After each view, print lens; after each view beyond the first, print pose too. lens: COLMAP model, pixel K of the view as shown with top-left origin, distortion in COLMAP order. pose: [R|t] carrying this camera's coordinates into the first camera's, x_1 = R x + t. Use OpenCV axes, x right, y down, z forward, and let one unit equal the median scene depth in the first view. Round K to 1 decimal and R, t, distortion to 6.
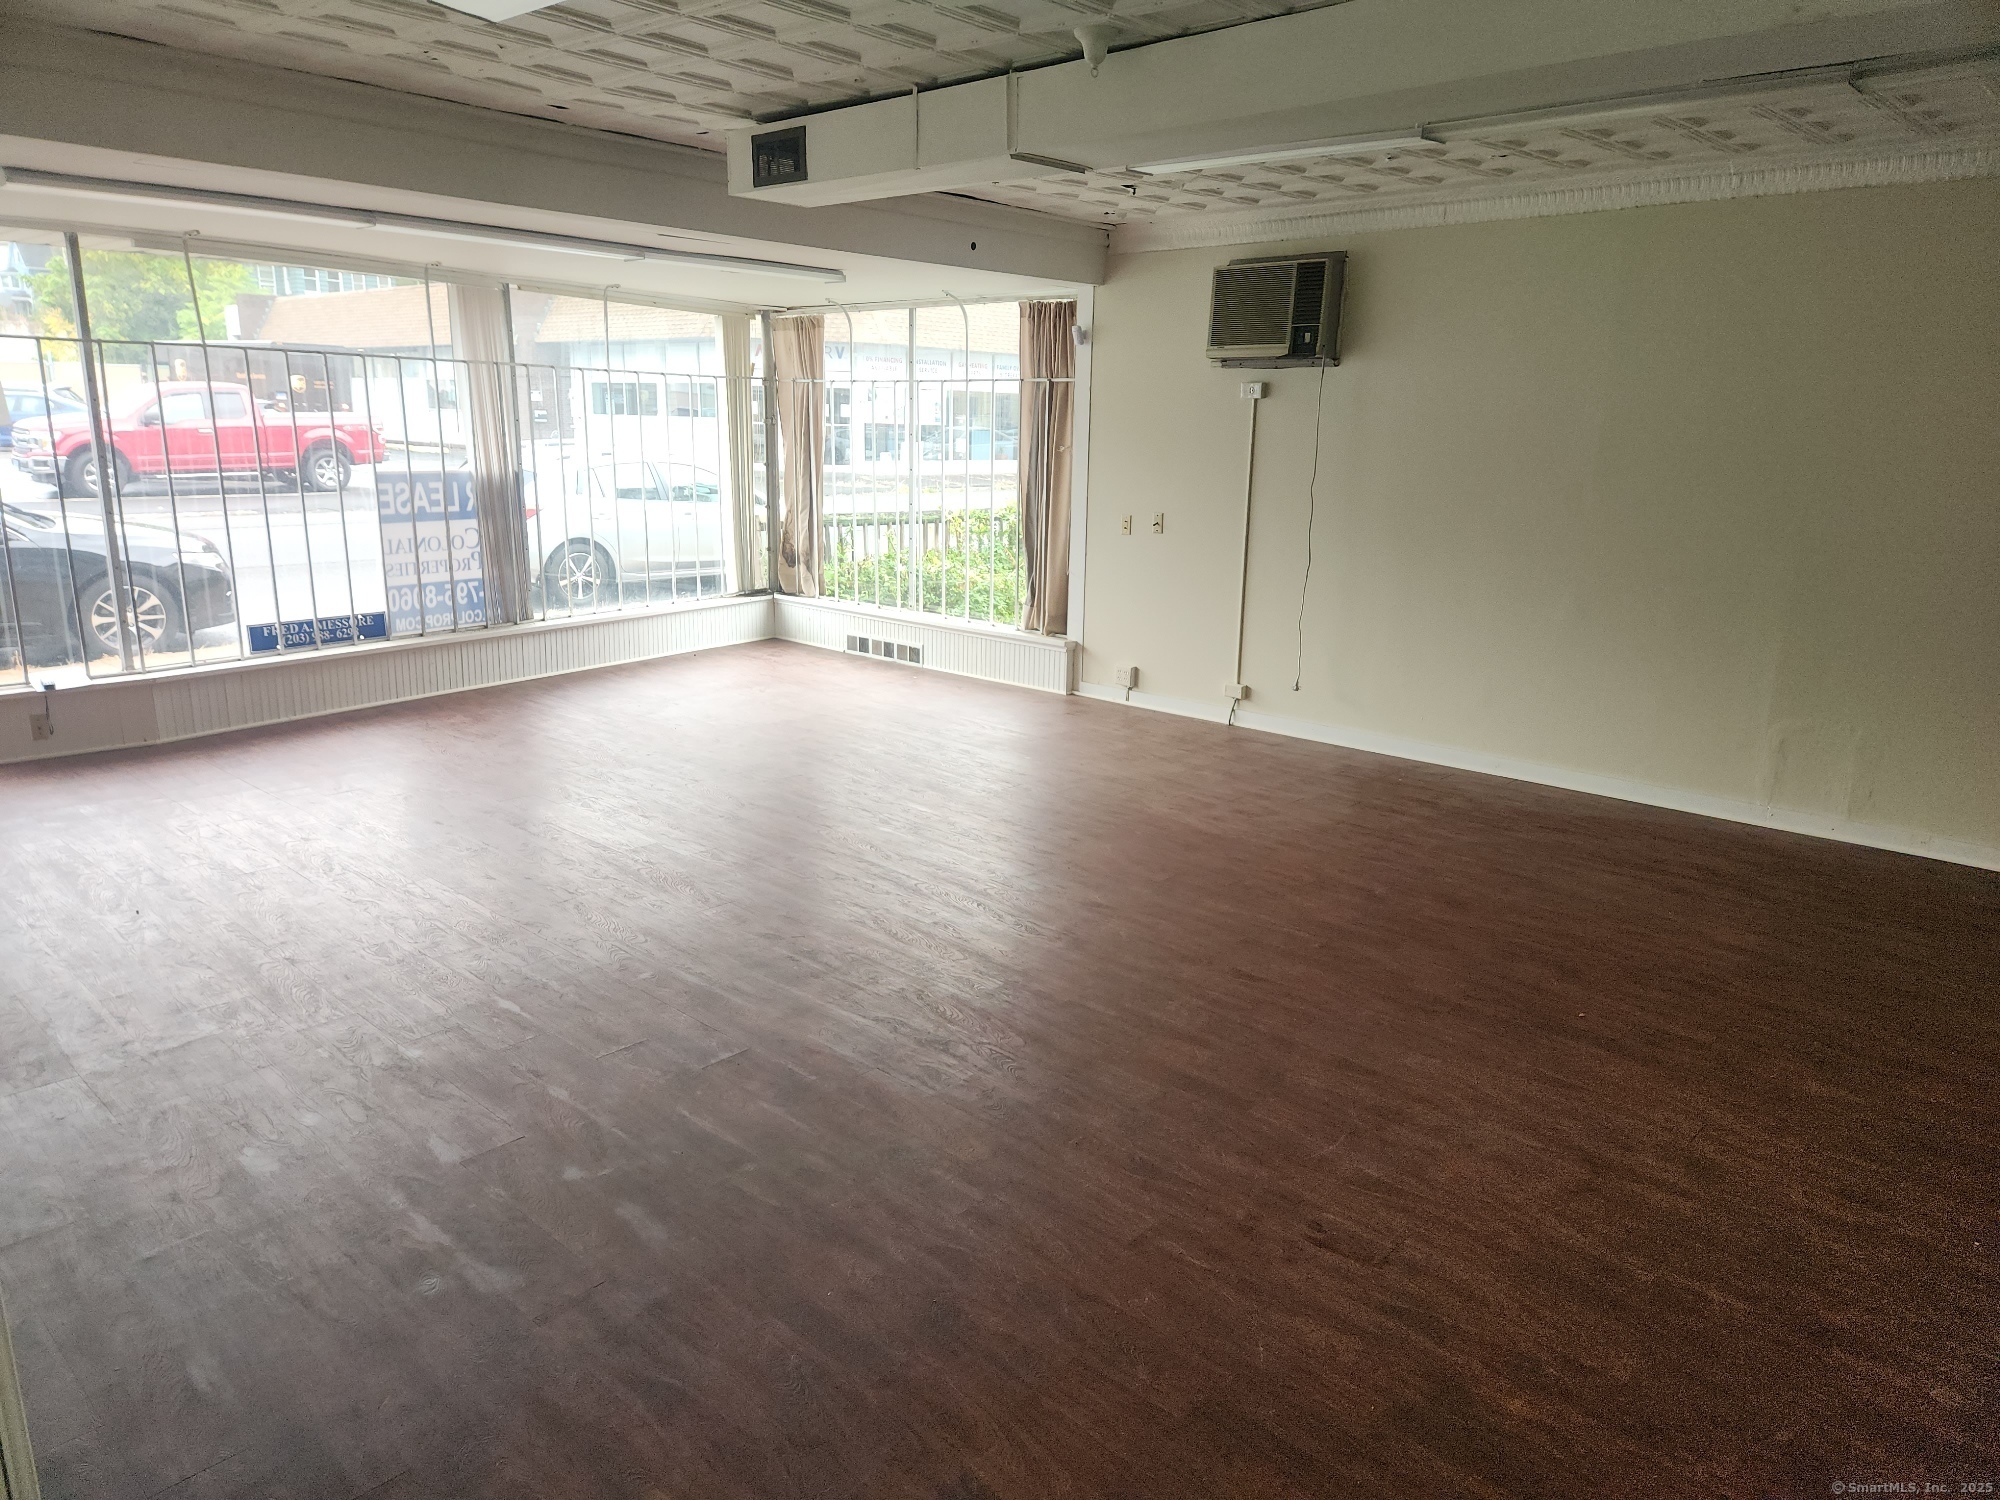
lens RADIAL K [[1397.7, 0, 1000.0], [0, 1397.7, 750.0], [0, 0, 1]] dist [0.092186, -0.053124]
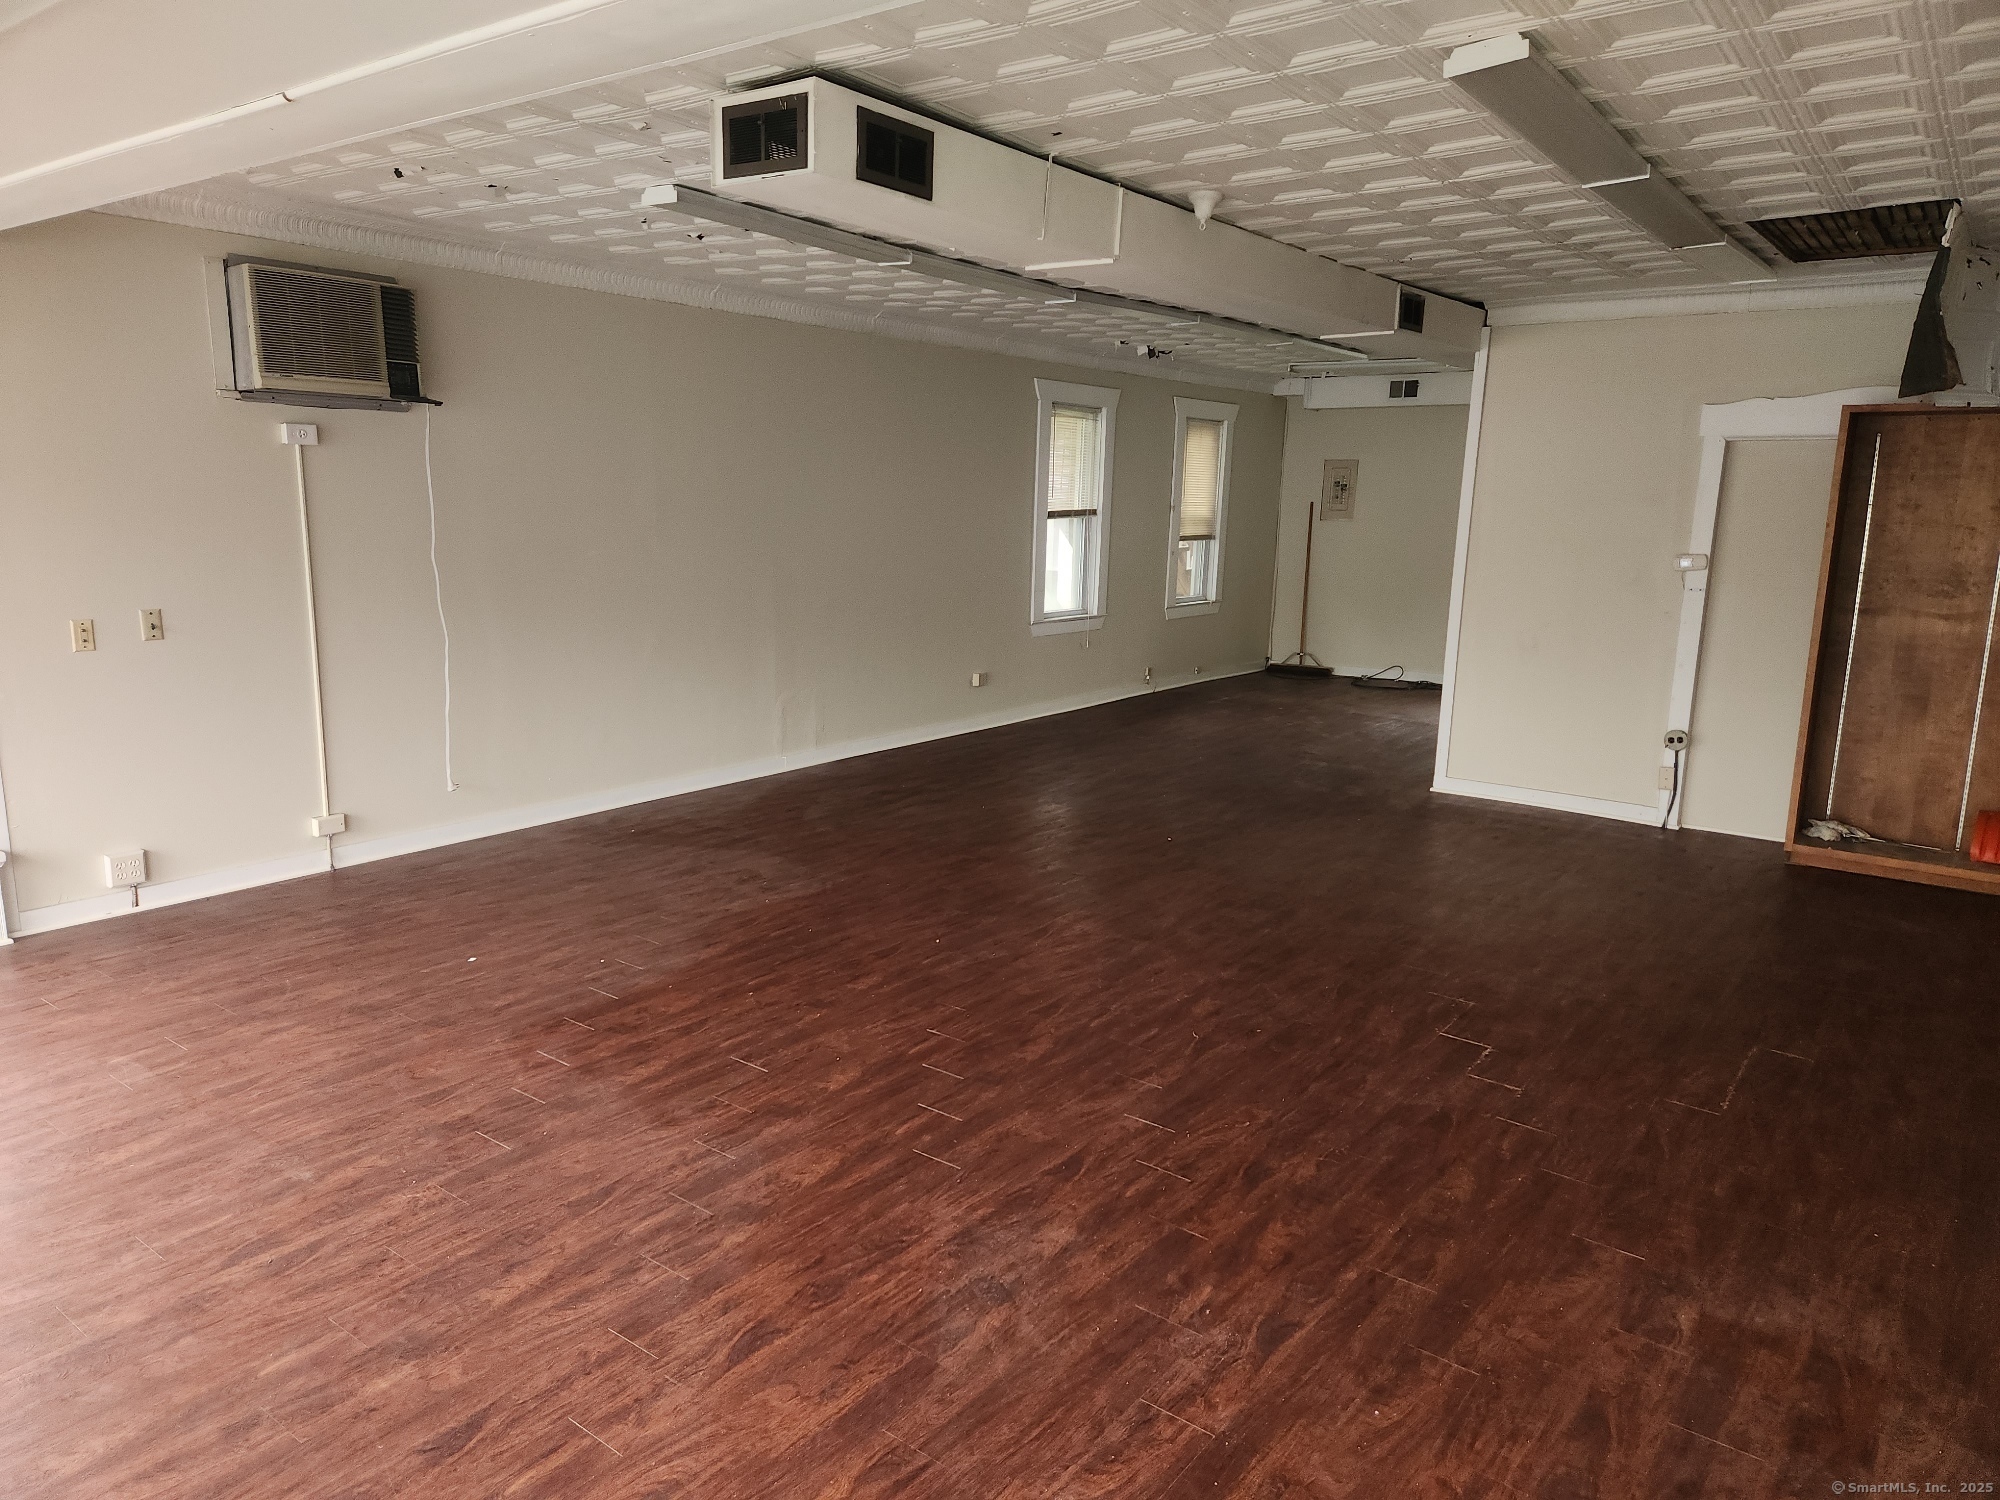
lens RADIAL K [[1366.8, 0, 1008.3], [0, 1366.8, 738.4], [0, 0, 1]] dist [0.089200, -0.092656]
pose [[-0.144591, -0.200218, 0.969023, -0.762752], [0.205452, 0.951897, 0.227336, -0.230162], [-0.967927, 0.231958, -0.096500, 0.892281]]
